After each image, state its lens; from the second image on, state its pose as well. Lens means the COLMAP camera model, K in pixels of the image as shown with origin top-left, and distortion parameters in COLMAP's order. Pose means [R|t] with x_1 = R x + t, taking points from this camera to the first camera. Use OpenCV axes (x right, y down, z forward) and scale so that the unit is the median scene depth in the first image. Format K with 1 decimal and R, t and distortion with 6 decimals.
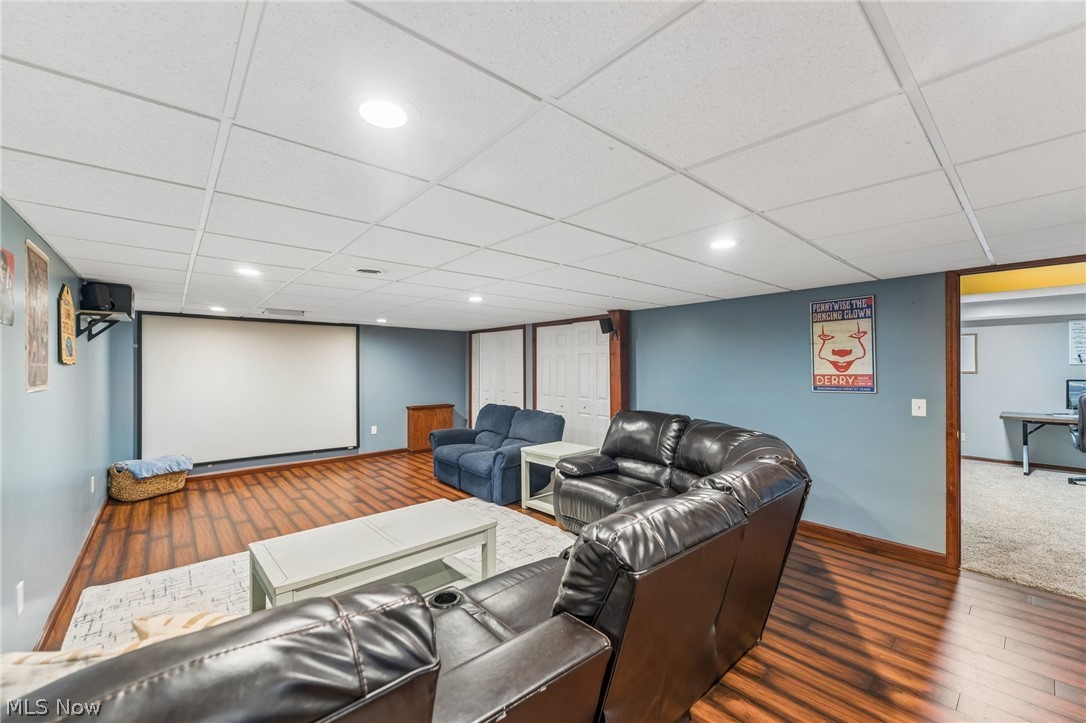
lens RADIAL K [[436.6, 0, 537.8], [0, 436.6, 371.7], [0, 0, 1]] dist [-0.001389, -0.000217]
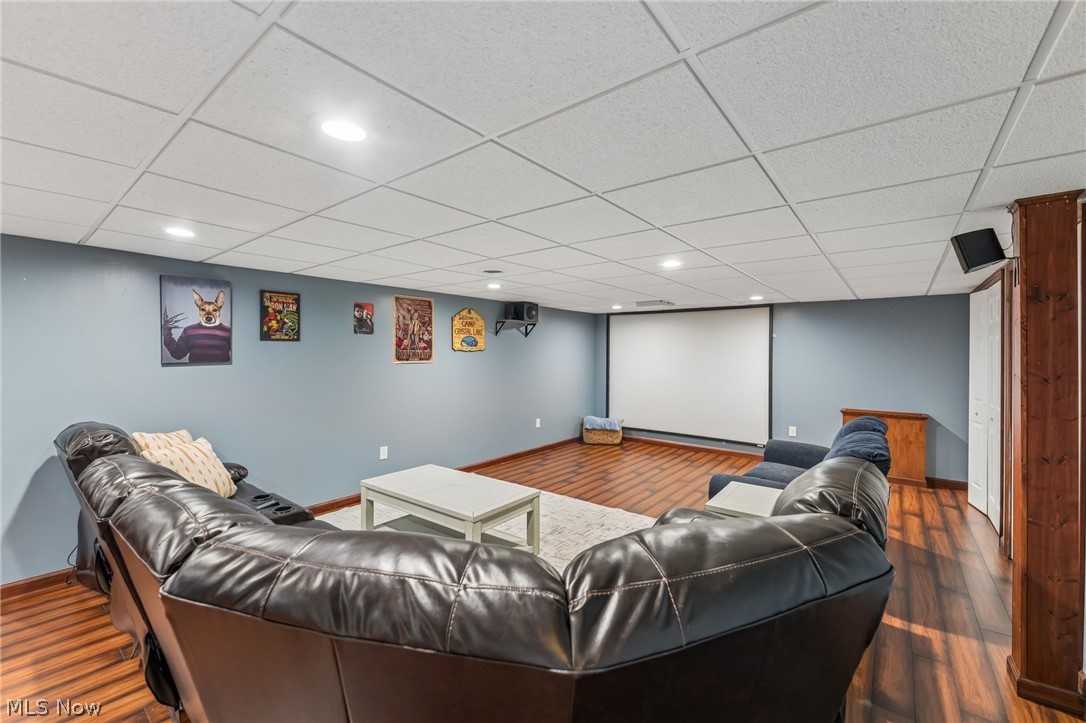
lens RADIAL K [[436.6, 0, 537.8], [0, 436.6, 371.7], [0, 0, 1]] dist [-0.001389, -0.000217]
pose [[0.173294, 0.047522, -0.983723, 0.454070], [-0.009205, 0.998870, 0.046633, -0.013737], [0.984827, 0.000974, 0.173536, 0.521374]]
